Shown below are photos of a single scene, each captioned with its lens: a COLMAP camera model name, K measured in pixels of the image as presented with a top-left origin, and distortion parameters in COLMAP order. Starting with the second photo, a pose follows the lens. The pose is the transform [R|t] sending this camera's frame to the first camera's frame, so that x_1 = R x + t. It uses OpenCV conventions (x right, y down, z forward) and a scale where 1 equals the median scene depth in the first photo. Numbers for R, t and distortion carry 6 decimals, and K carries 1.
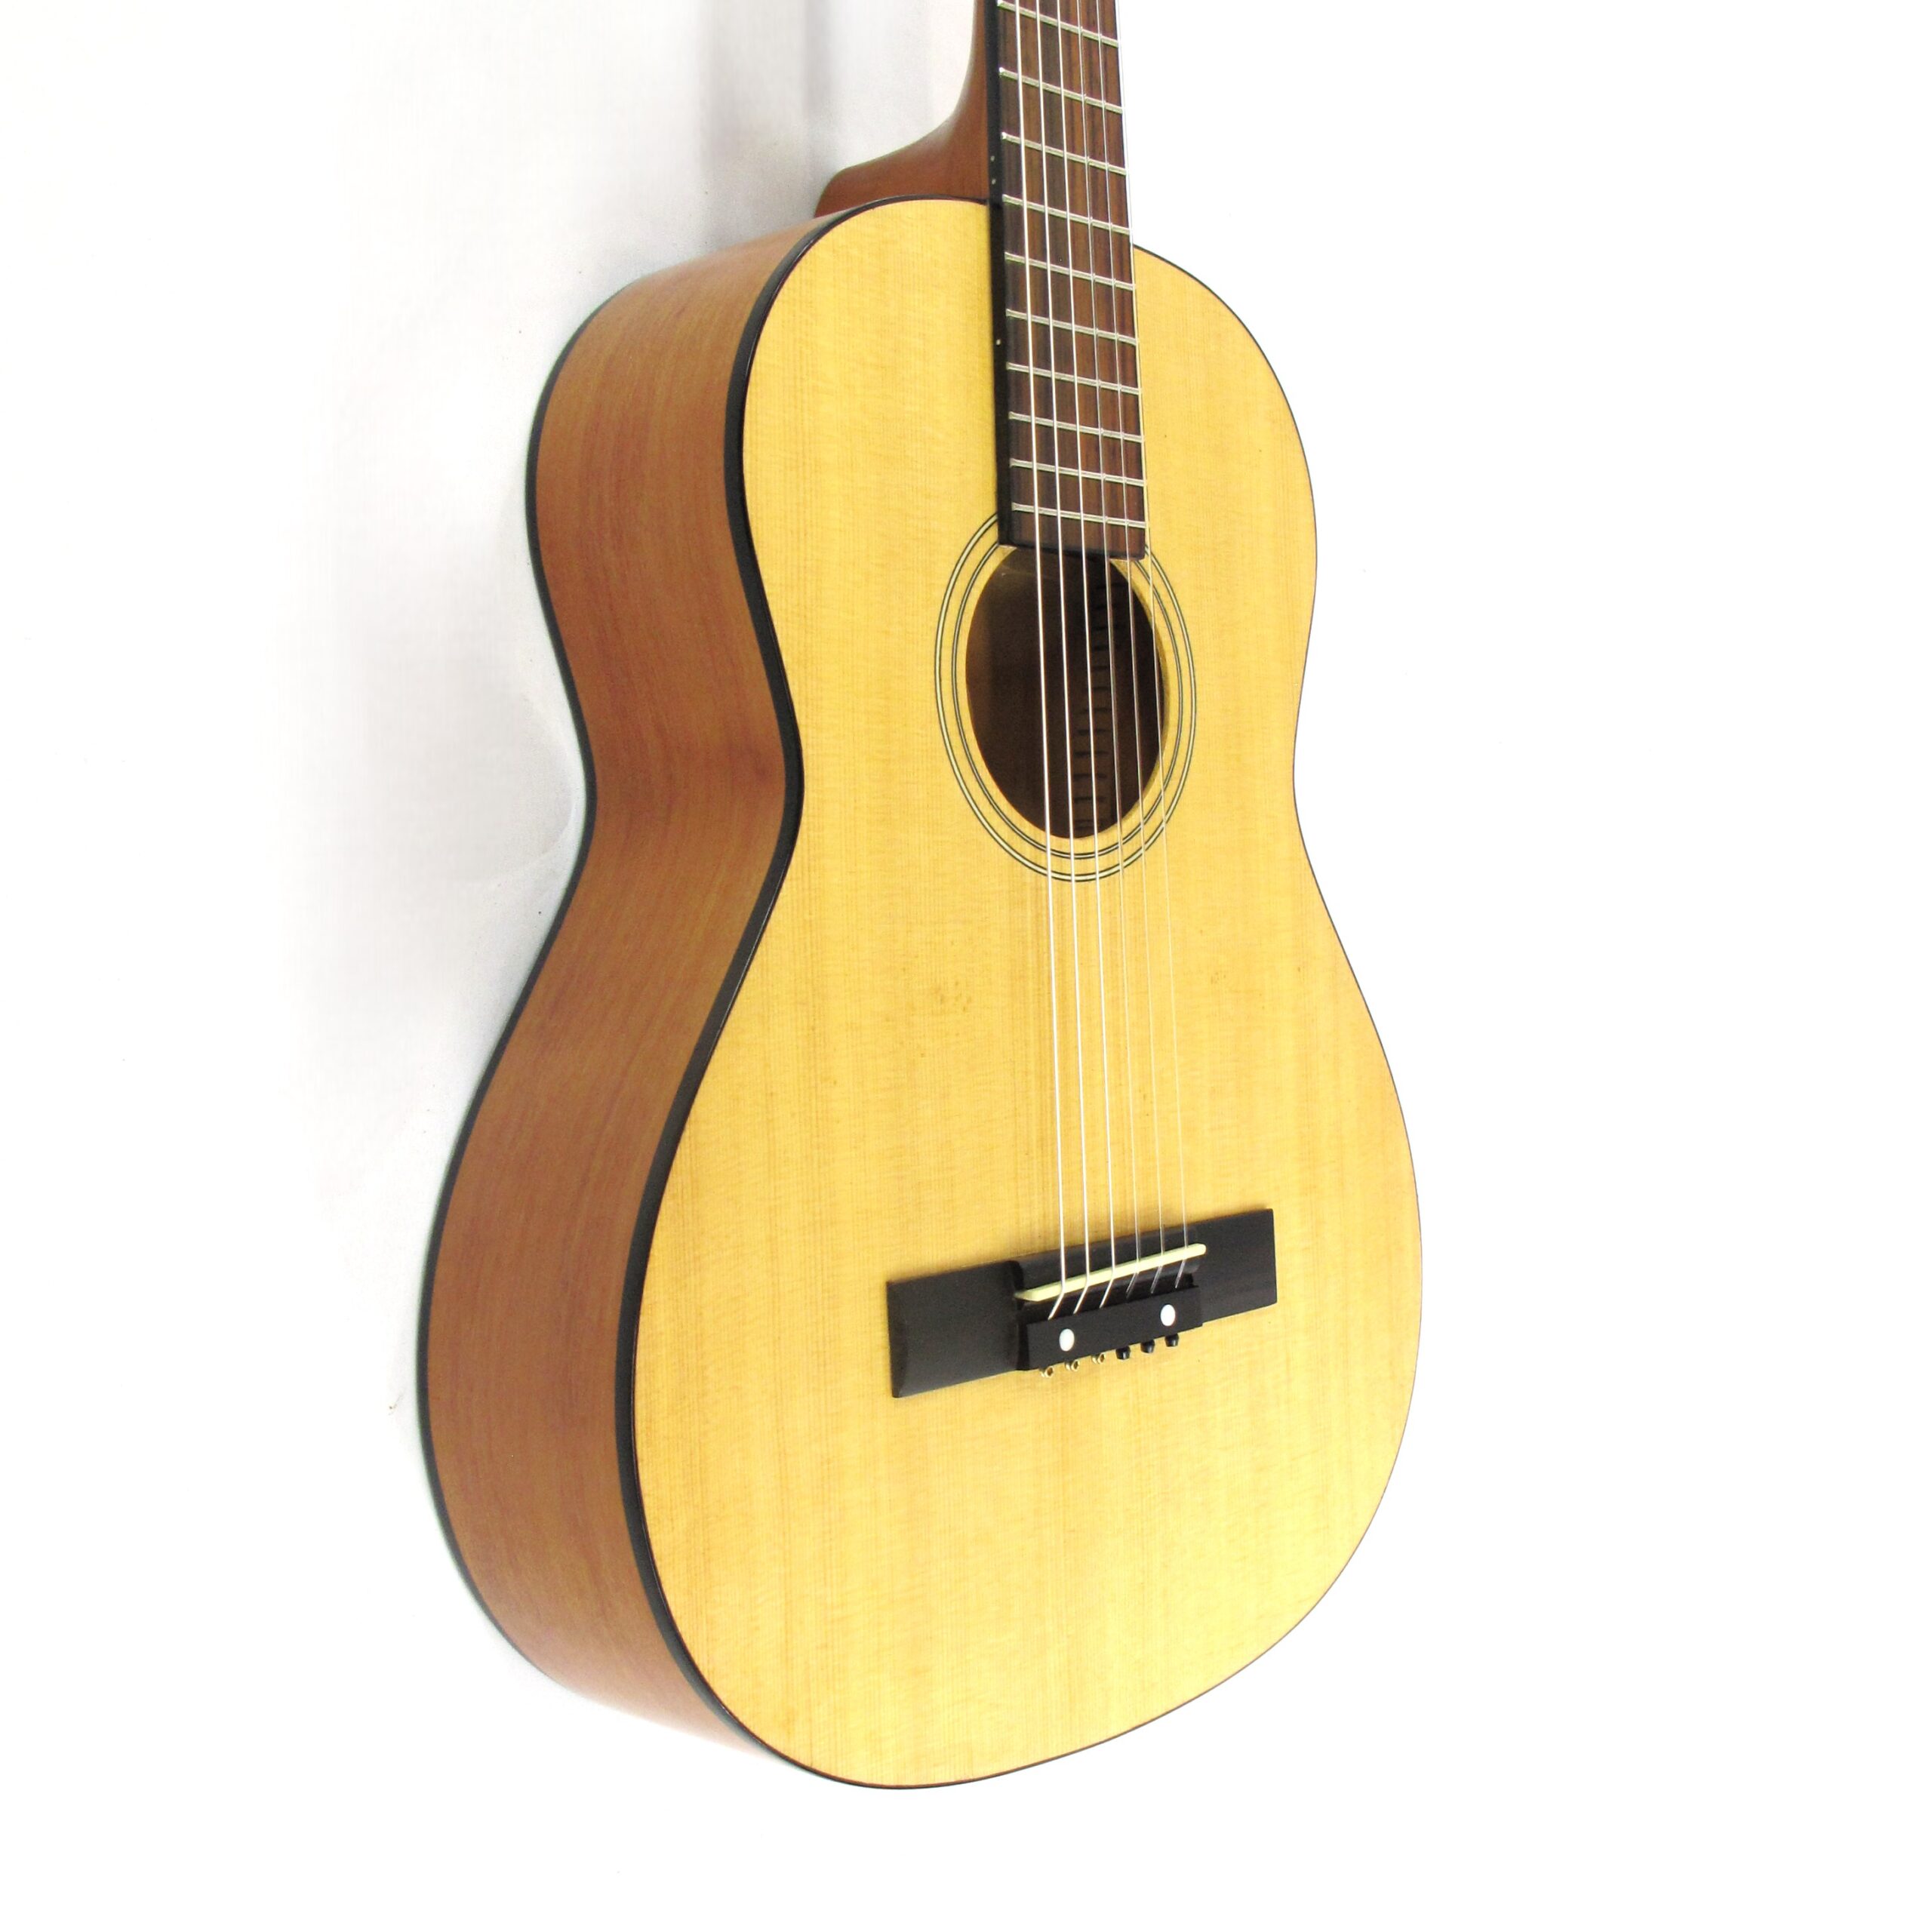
lens RADIAL K [[2511.2, 0, 966.9], [0, 2511.2, 974.9], [0, 0, 1]] dist [-0.144109, 0.000000]
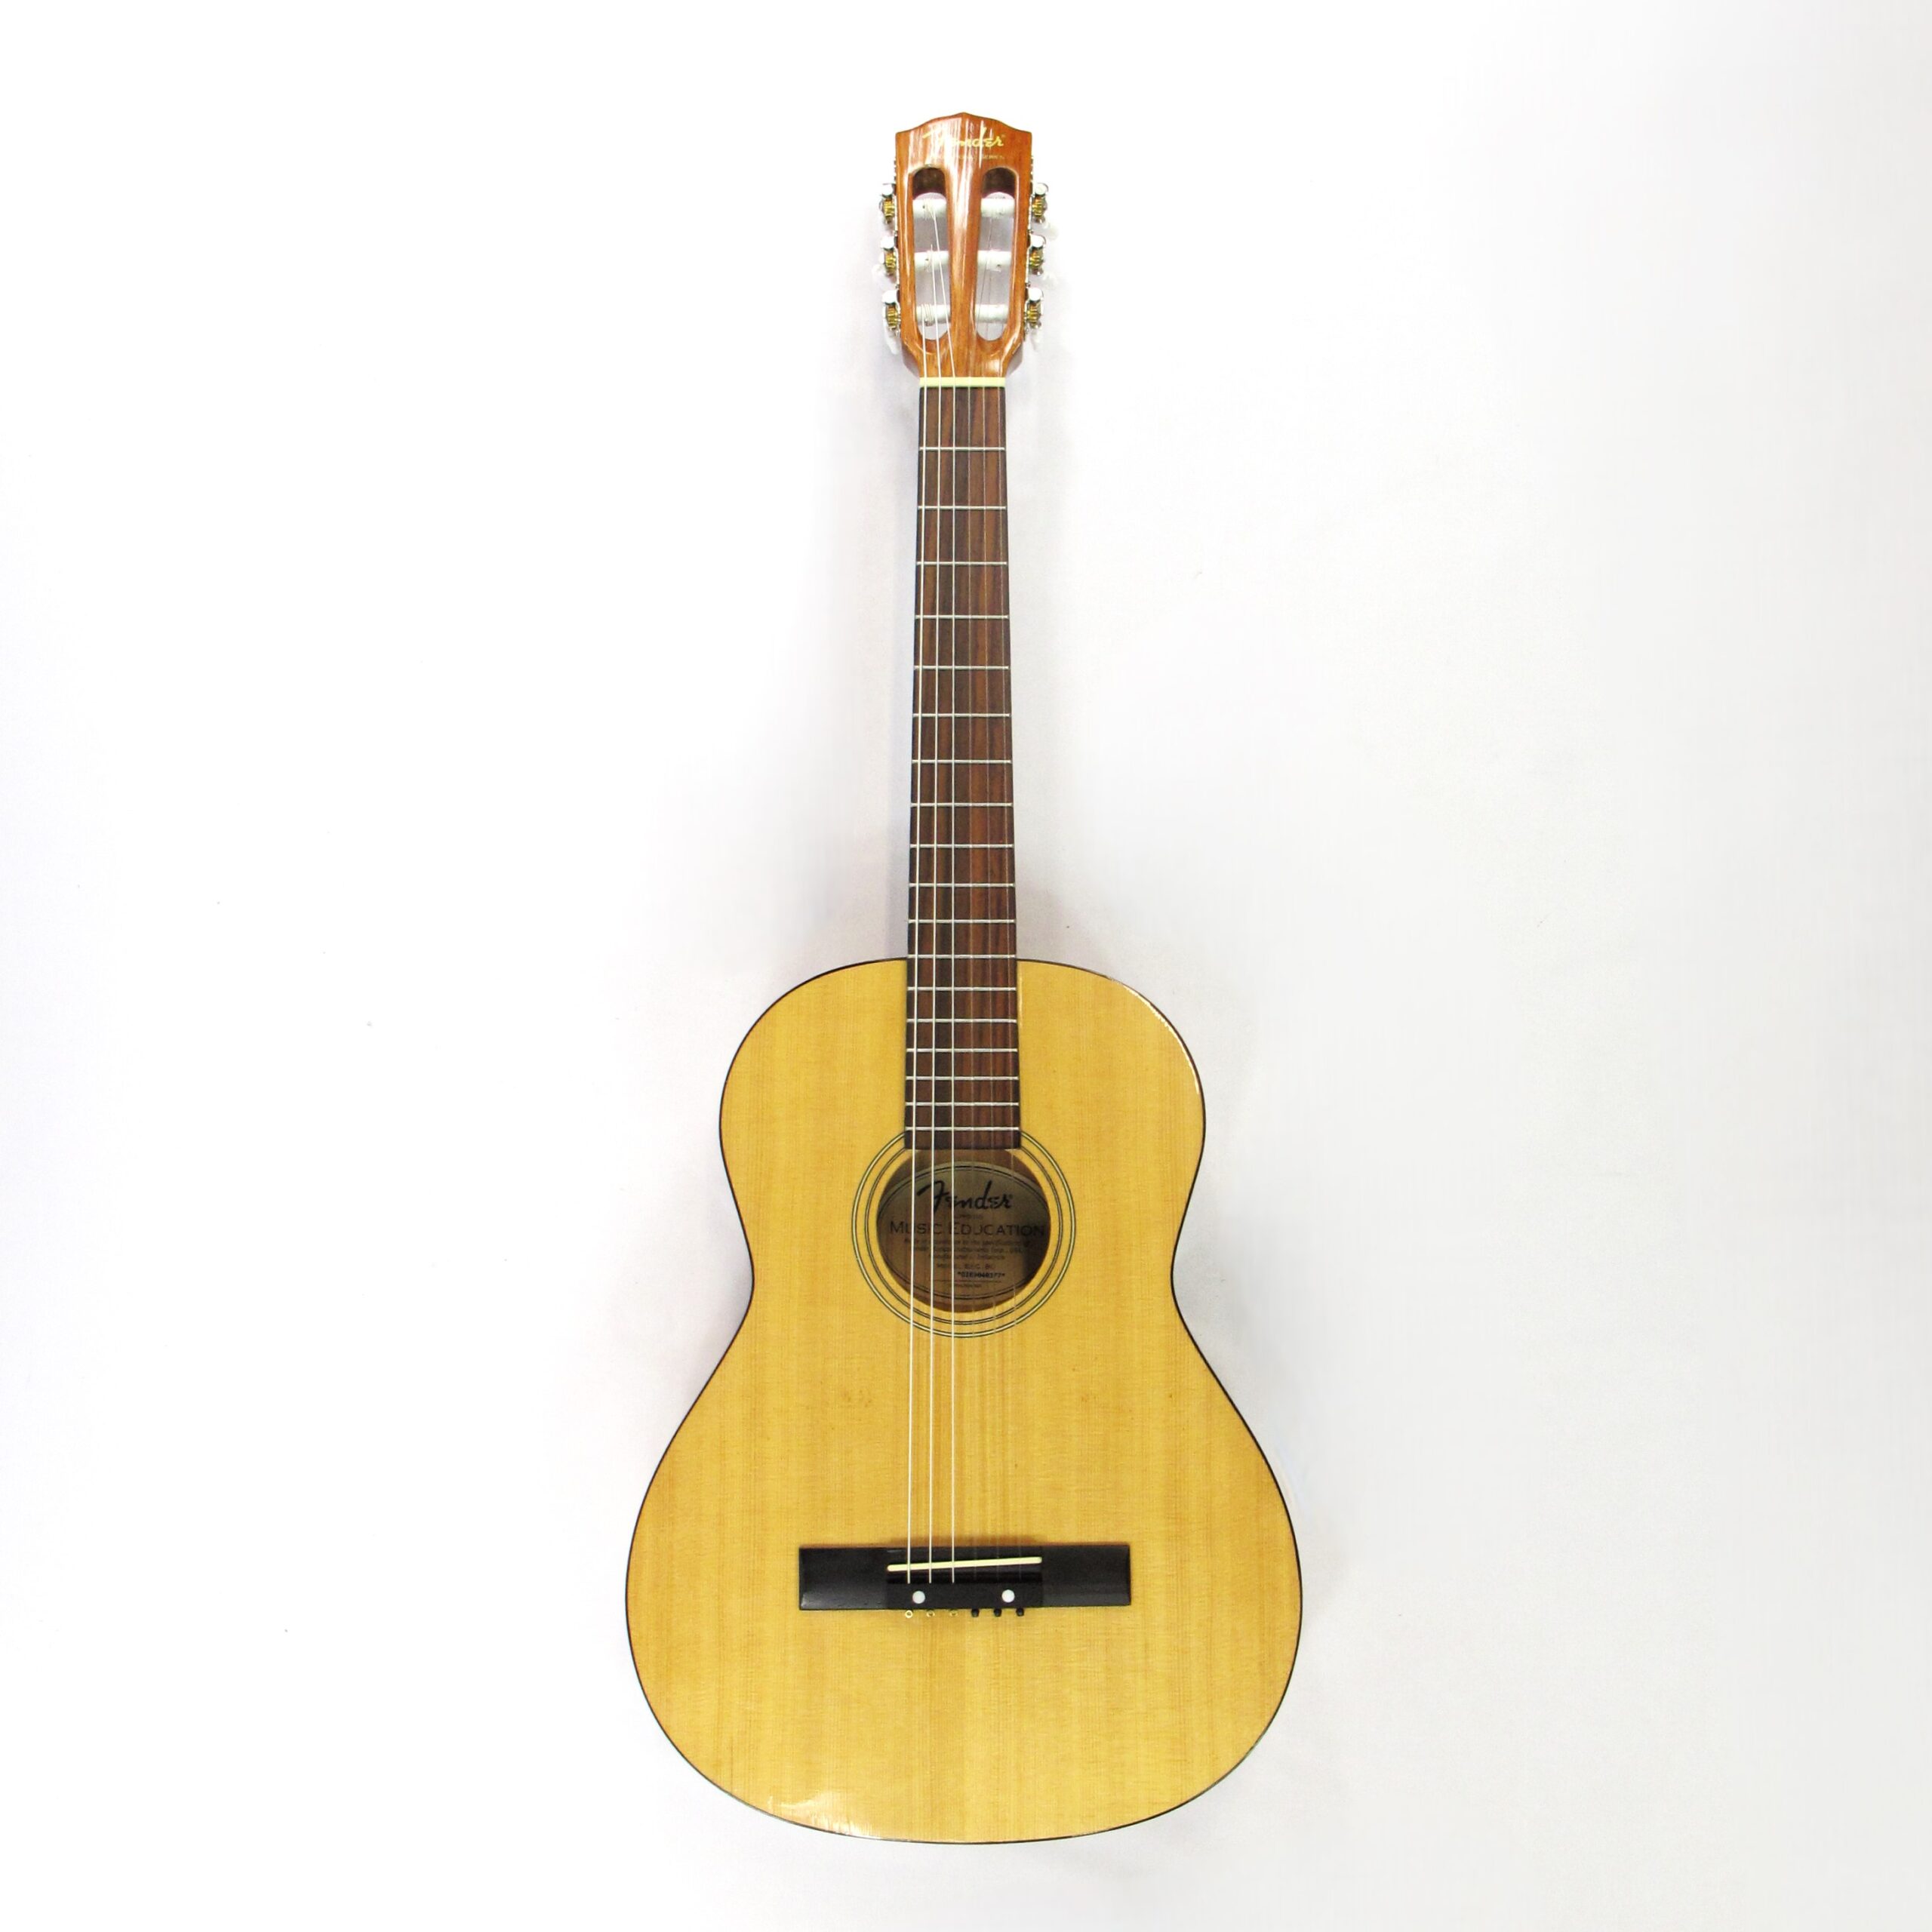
lens RADIAL K [[2511.2, 0, 963.7], [0, 2511.2, 987.4], [0, 0, 1]] dist [-0.144109, 0.000000]
pose [[0.680004, -0.041884, -0.732012, 1.378035], [-0.041111, 0.994619, -0.095099, -0.117965], [0.732055, 0.094762, 0.674622, -0.204514]]
